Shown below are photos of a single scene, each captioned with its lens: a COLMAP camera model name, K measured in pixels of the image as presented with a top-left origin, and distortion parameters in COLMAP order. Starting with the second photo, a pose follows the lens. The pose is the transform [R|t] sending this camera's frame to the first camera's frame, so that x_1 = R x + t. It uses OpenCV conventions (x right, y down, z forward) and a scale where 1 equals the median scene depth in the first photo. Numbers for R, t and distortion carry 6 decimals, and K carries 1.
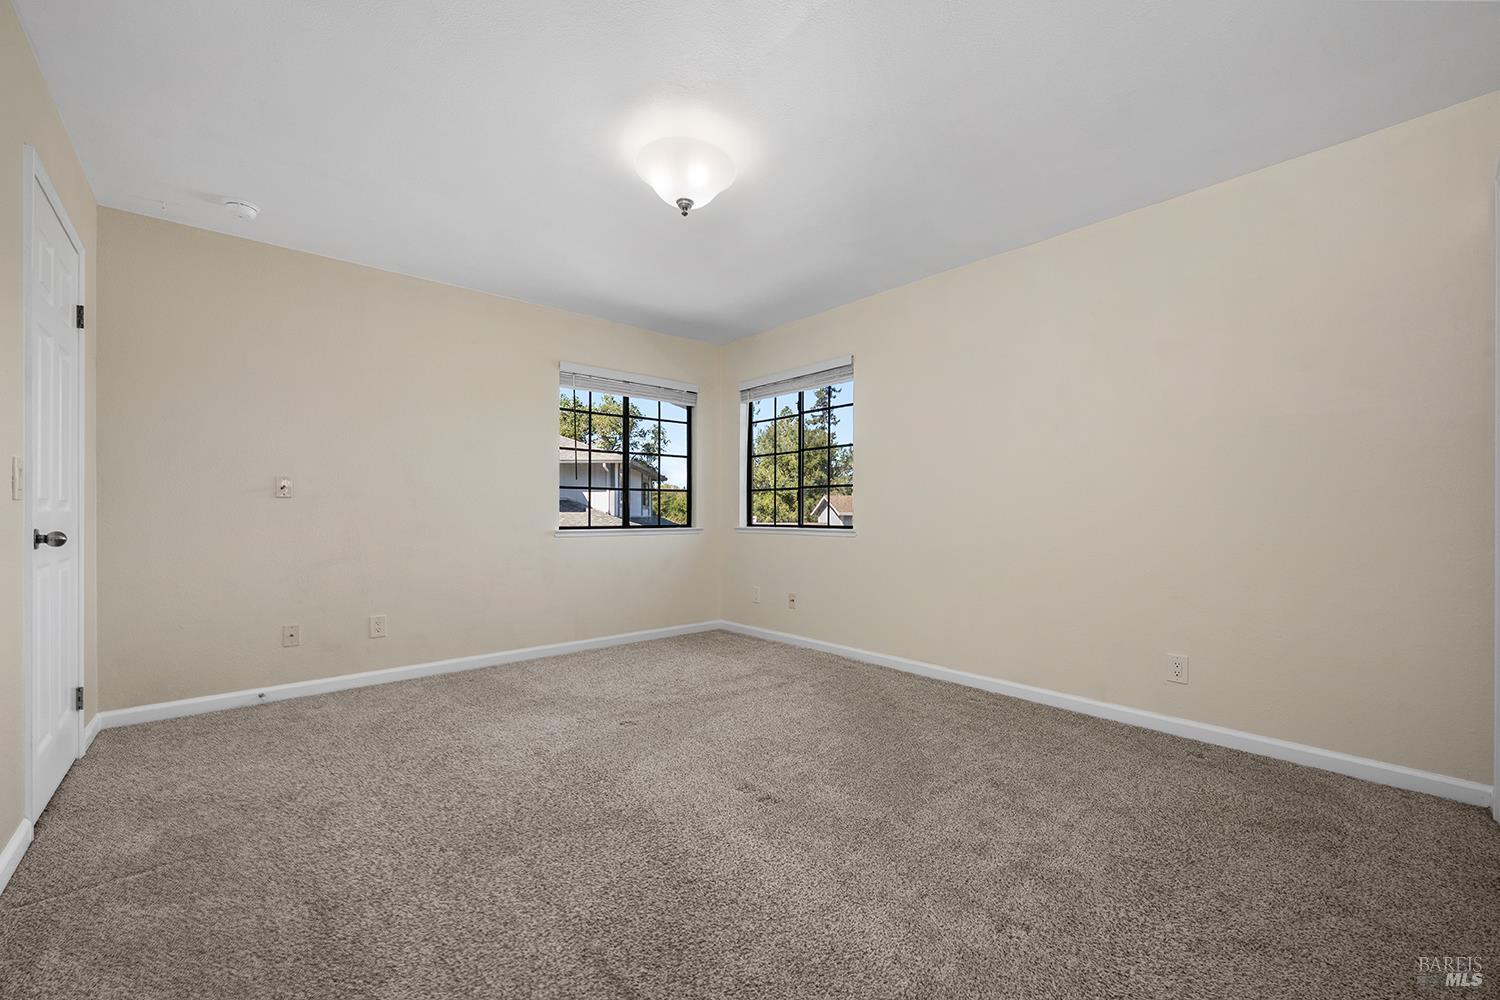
lens RADIAL K [[600.7, 0, 751.5], [0, 600.7, 505.9], [0, 0, 1]] dist [-0.000915, -0.000048]
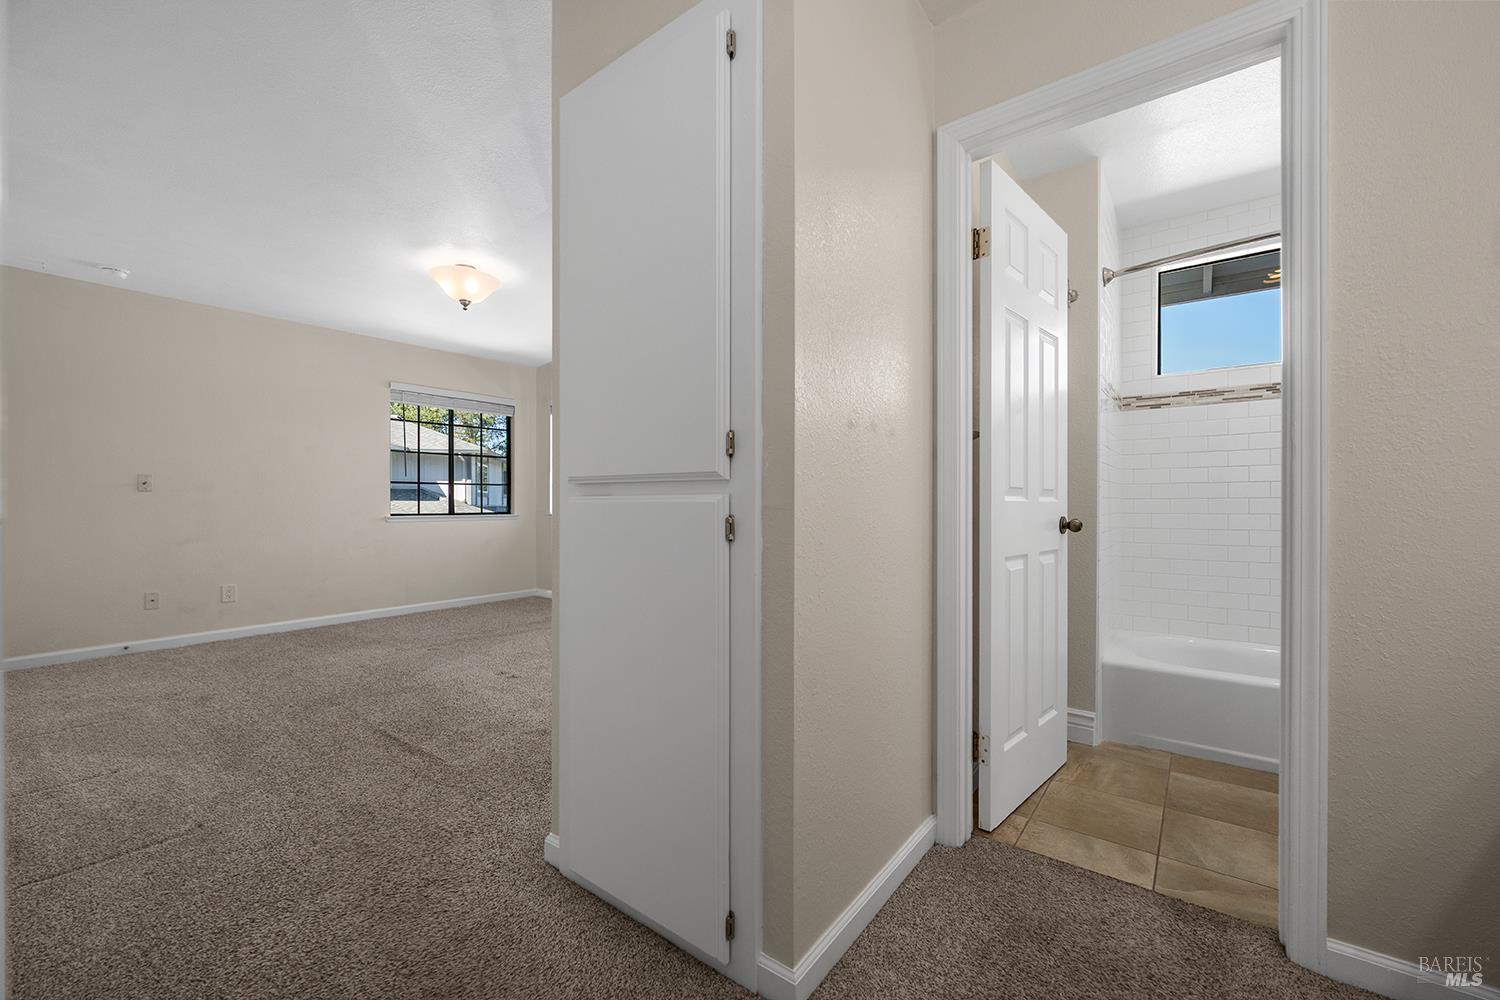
lens RADIAL K [[596.1, 0, 746.9], [0, 596.1, 499.7], [0, 0, 1]] dist [-0.002717, -0.000245]
pose [[0.981892, 0.000315, 0.189439, 0.207416], [-0.002002, 0.999960, 0.008718, -0.008238], [-0.189429, -0.008939, 0.981854, -0.428008]]
